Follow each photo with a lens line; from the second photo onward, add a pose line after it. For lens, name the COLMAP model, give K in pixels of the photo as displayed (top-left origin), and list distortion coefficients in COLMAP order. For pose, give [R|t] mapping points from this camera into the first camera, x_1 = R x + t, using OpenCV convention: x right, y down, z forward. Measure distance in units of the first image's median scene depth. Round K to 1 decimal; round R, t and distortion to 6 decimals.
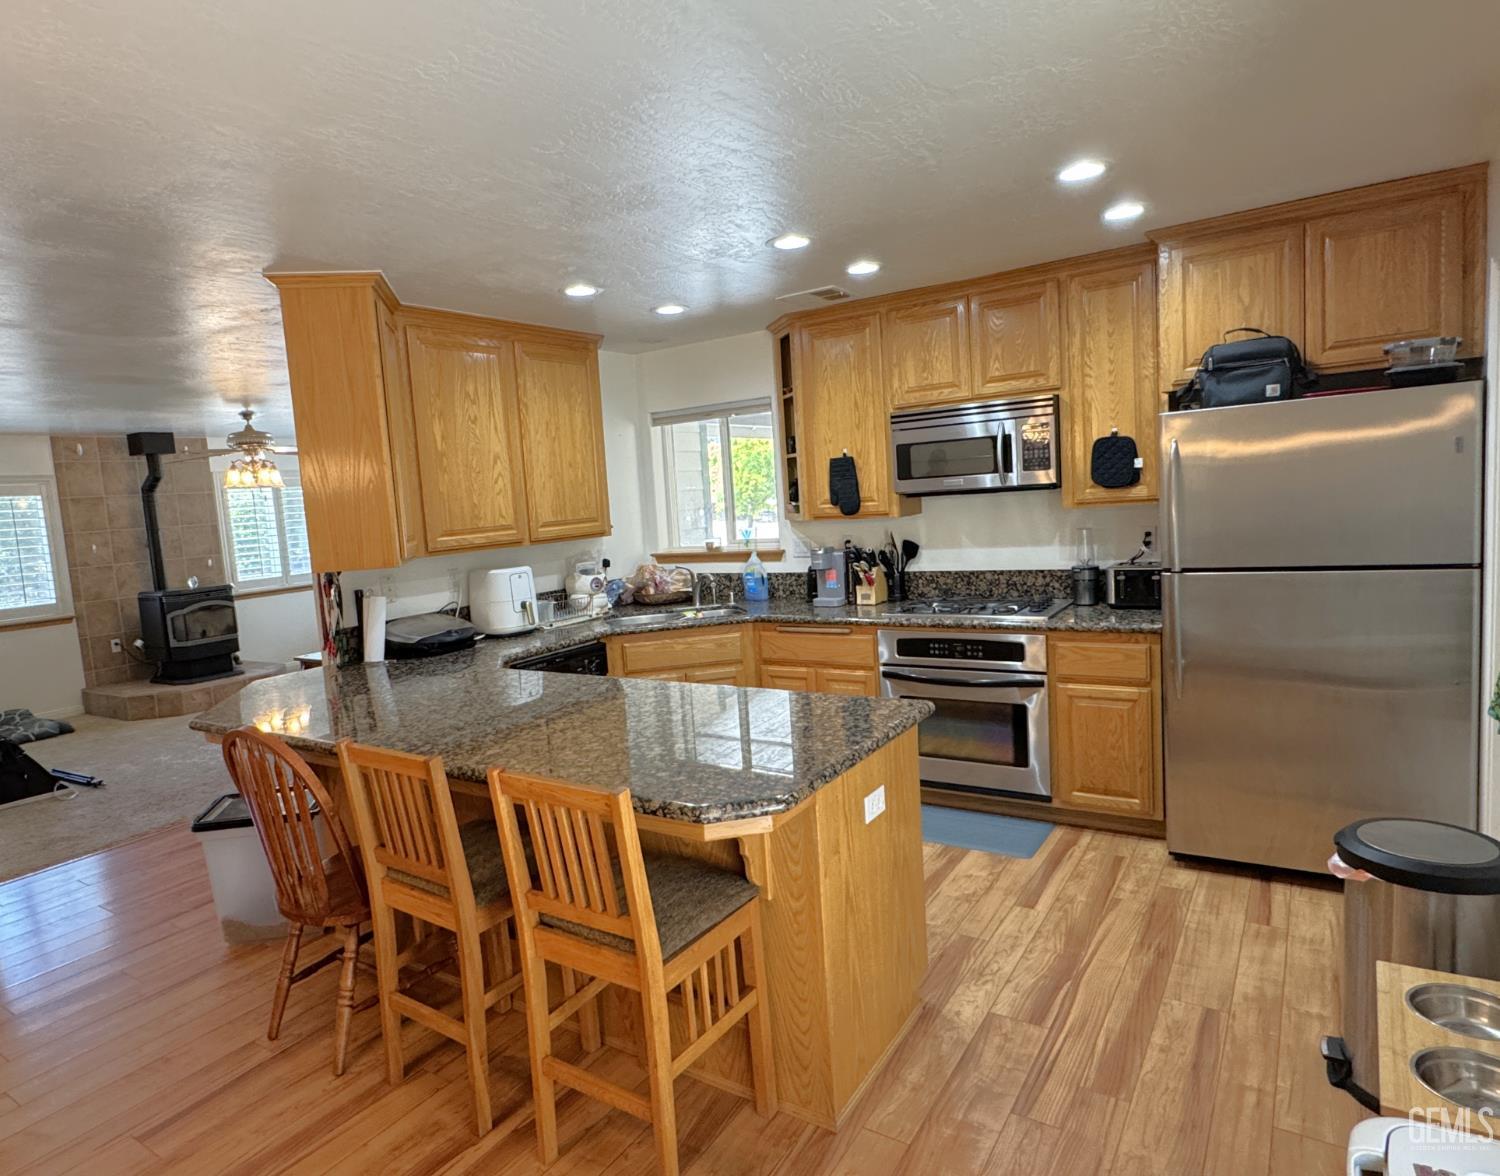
lens RADIAL K [[909.6, 0, 749.7], [0, 909.6, 586.7], [0, 0, 1]] dist [-0.007103, -0.002818]
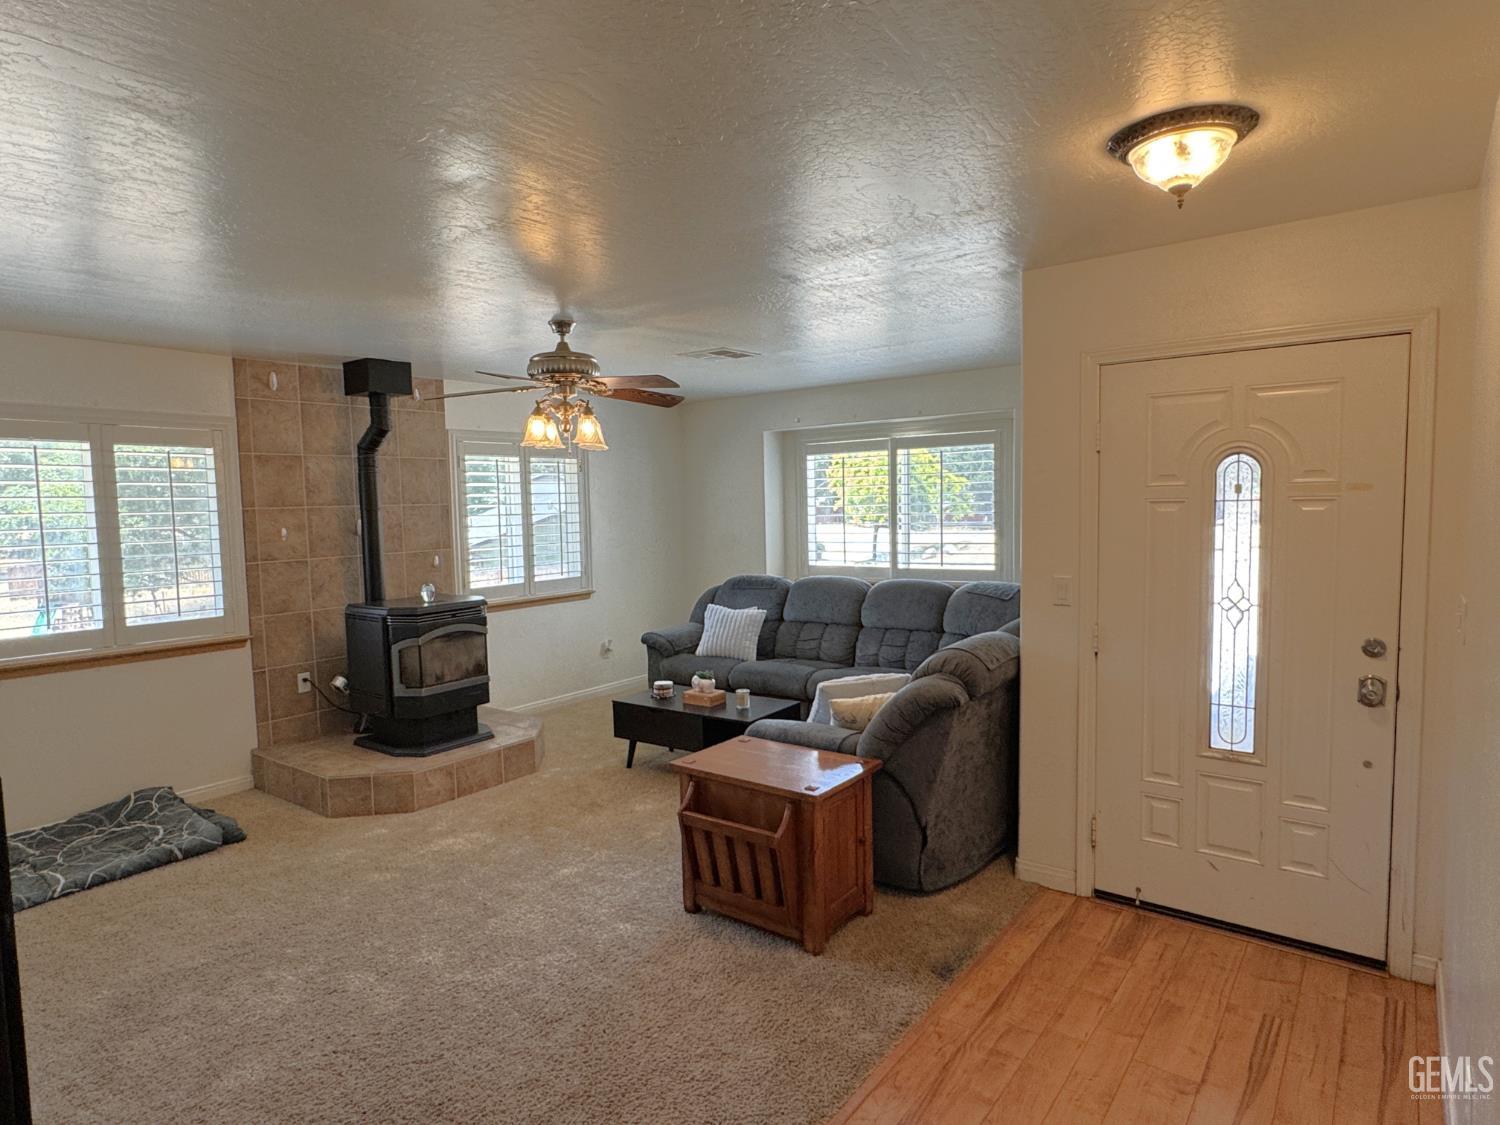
lens RADIAL K [[867.0, 0, 750.7], [0, 867.0, 561.5], [0, 0, 1]] dist [0.002832, 0.002249]
pose [[0.996239, 0.048364, -0.071889, -0.344542], [-0.050236, 0.998438, -0.024461, -0.024154], [0.070593, 0.027981, 0.997113, 0.402571]]
